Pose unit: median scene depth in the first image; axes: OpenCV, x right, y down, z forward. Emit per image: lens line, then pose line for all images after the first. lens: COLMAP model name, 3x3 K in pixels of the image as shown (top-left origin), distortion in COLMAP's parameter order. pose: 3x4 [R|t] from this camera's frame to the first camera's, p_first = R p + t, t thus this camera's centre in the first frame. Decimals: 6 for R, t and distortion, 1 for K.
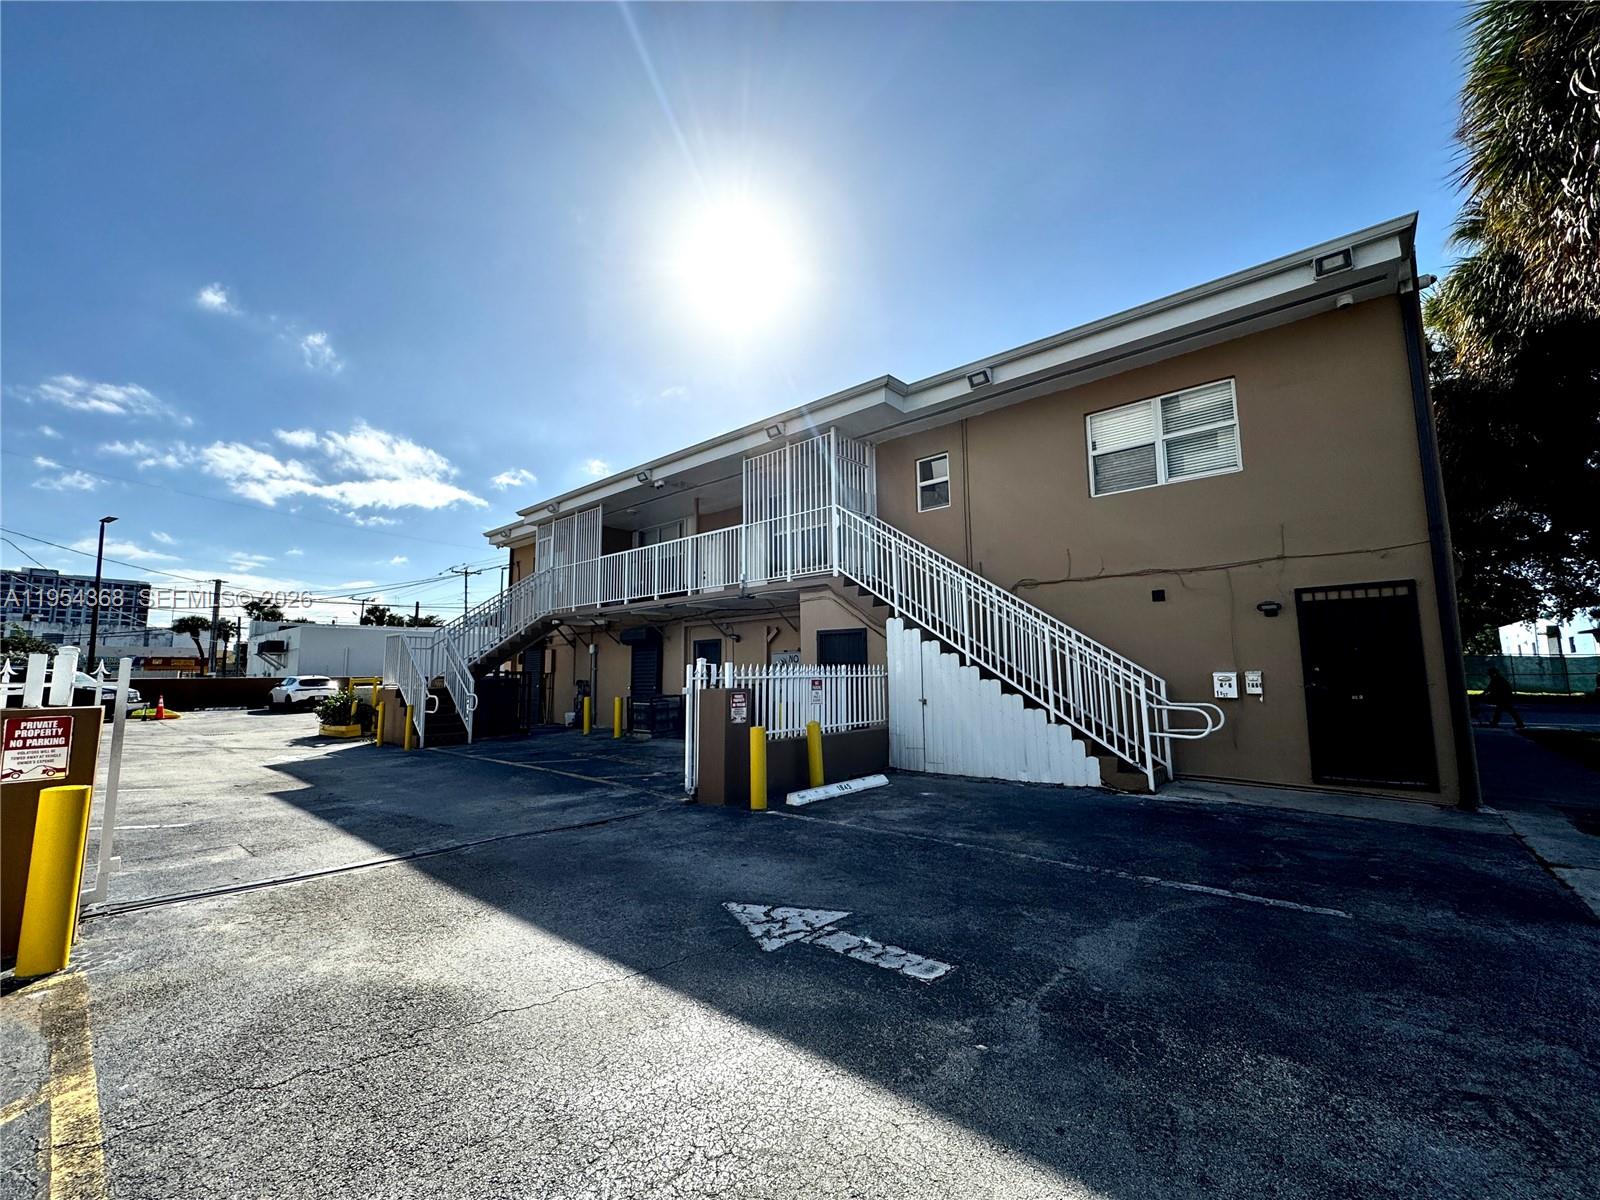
lens RADIAL K [[646.4, 0, 796.9], [0, 646.4, 594.8], [0, 0, 1]] dist [-0.009329, 0.002899]
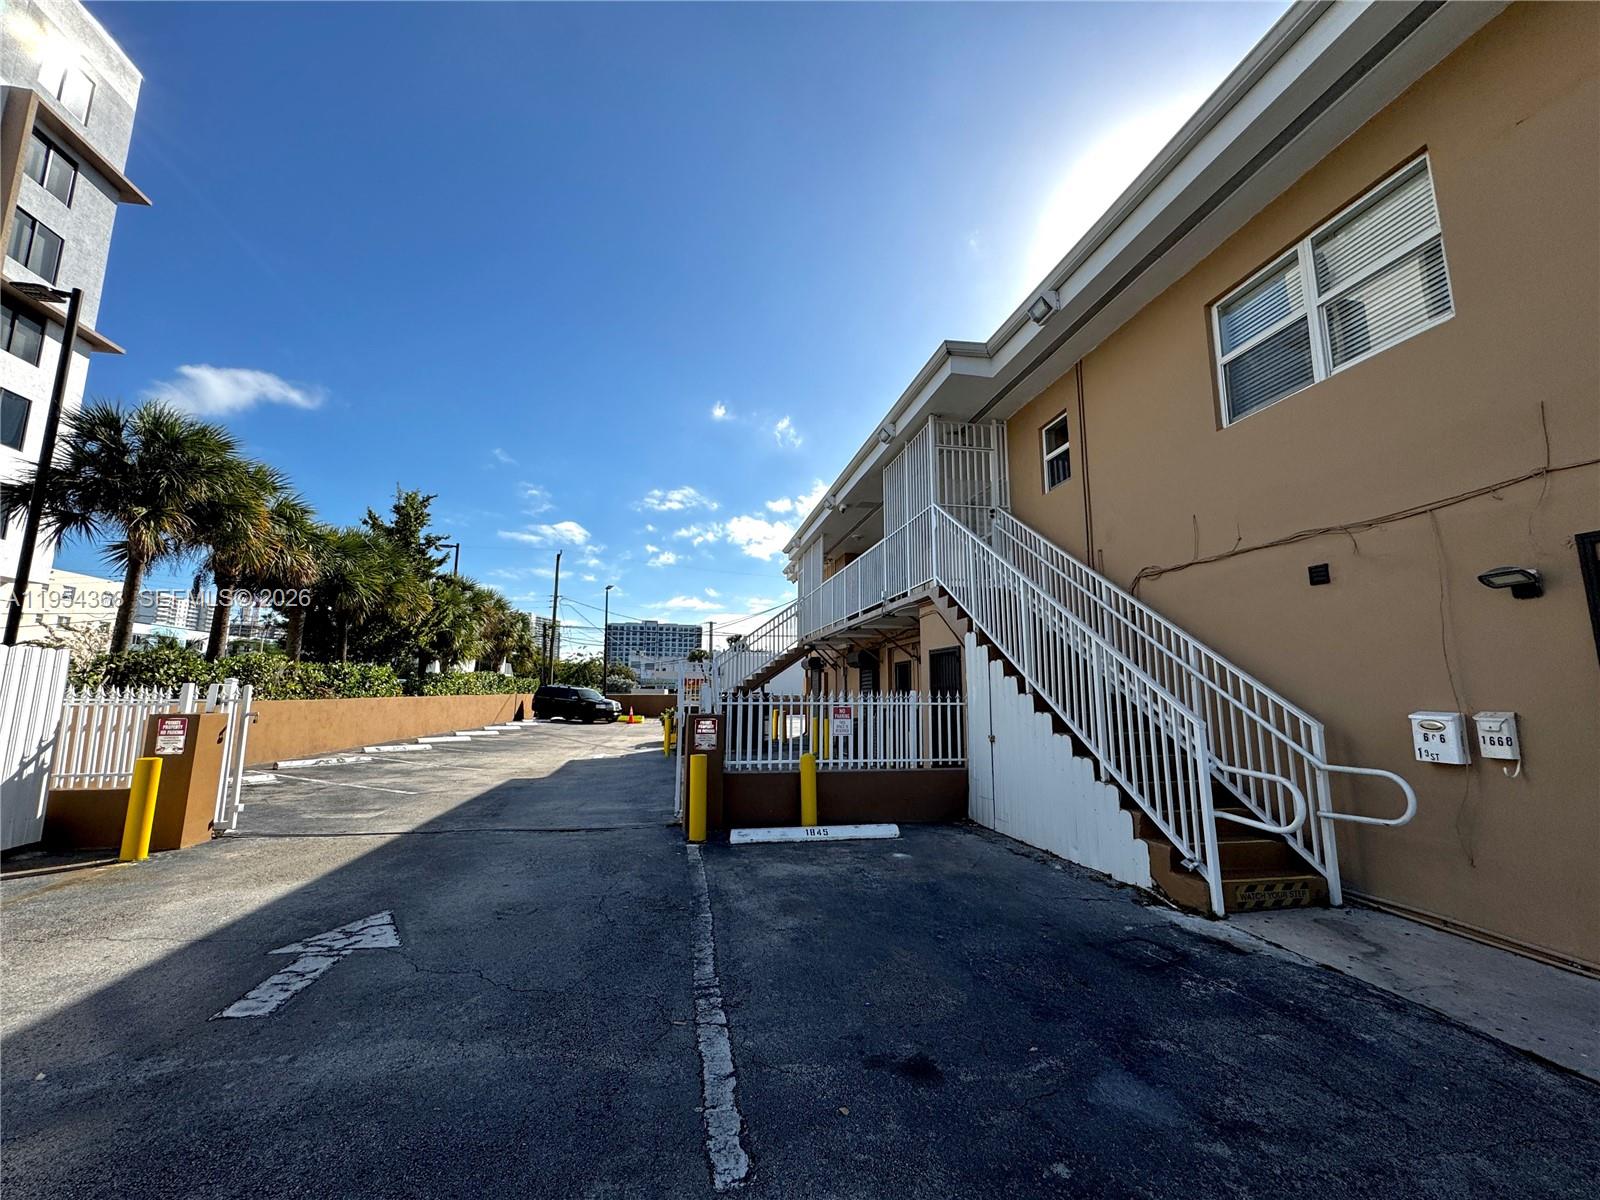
lens RADIAL K [[646.4, 0, 802.2], [0, 646.4, 595.2], [0, 0, 1]] dist [-0.009329, 0.002899]
pose [[0.790589, -0.080130, -0.607082, 0.543011], [0.062631, 0.996783, -0.050006, 0.019226], [0.609136, 0.001512, 0.793064, 0.263142]]
